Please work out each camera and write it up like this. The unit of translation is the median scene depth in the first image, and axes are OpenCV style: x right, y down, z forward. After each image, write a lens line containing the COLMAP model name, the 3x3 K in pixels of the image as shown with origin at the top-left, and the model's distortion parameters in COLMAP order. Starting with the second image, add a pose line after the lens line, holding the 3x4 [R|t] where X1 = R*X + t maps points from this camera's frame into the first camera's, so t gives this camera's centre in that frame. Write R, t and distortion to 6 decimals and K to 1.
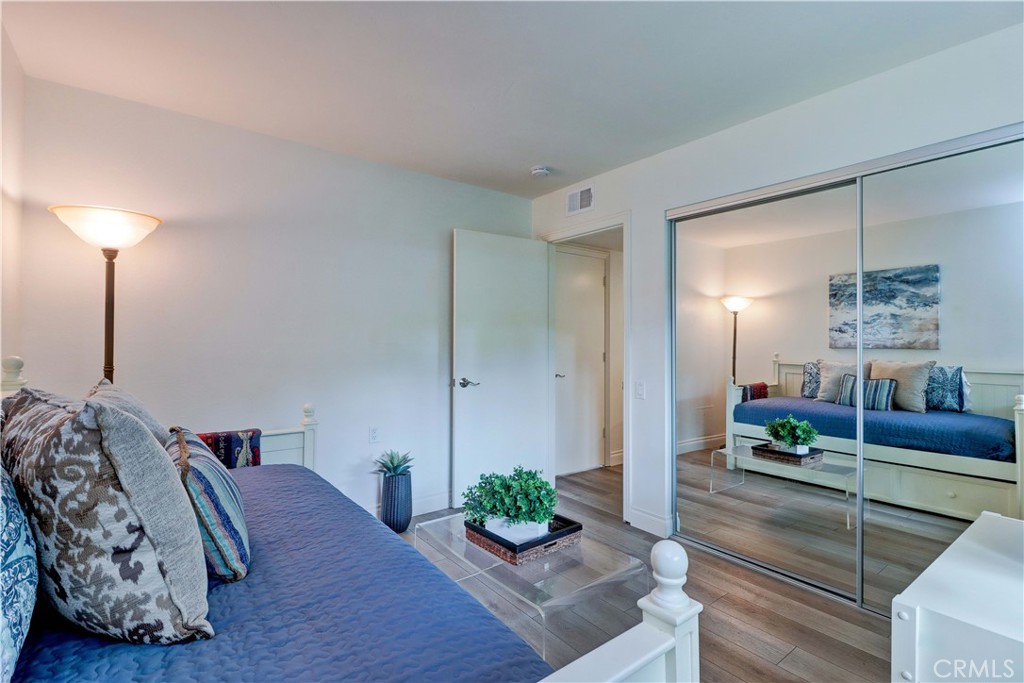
lens RADIAL K [[476.3, 0, 517.7], [0, 476.3, 334.5], [0, 0, 1]] dist [0.004999, -0.000640]
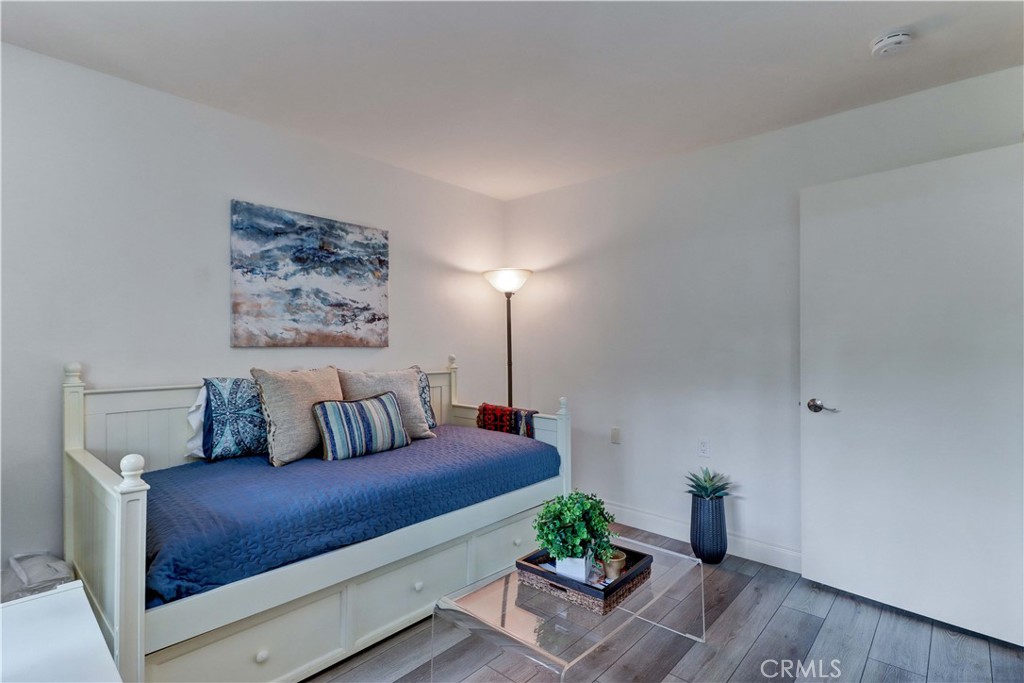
lens RADIAL K [[500.4, 0, 499.7], [0, 500.4, 351.9], [0, 0, 1]] dist [0.002230, 0.000015]
pose [[0.160942, 0.002390, -0.986961, 0.868775], [0.010668, 0.999934, 0.004162, 0.022557], [0.986906, -0.011199, 0.160906, 0.685857]]
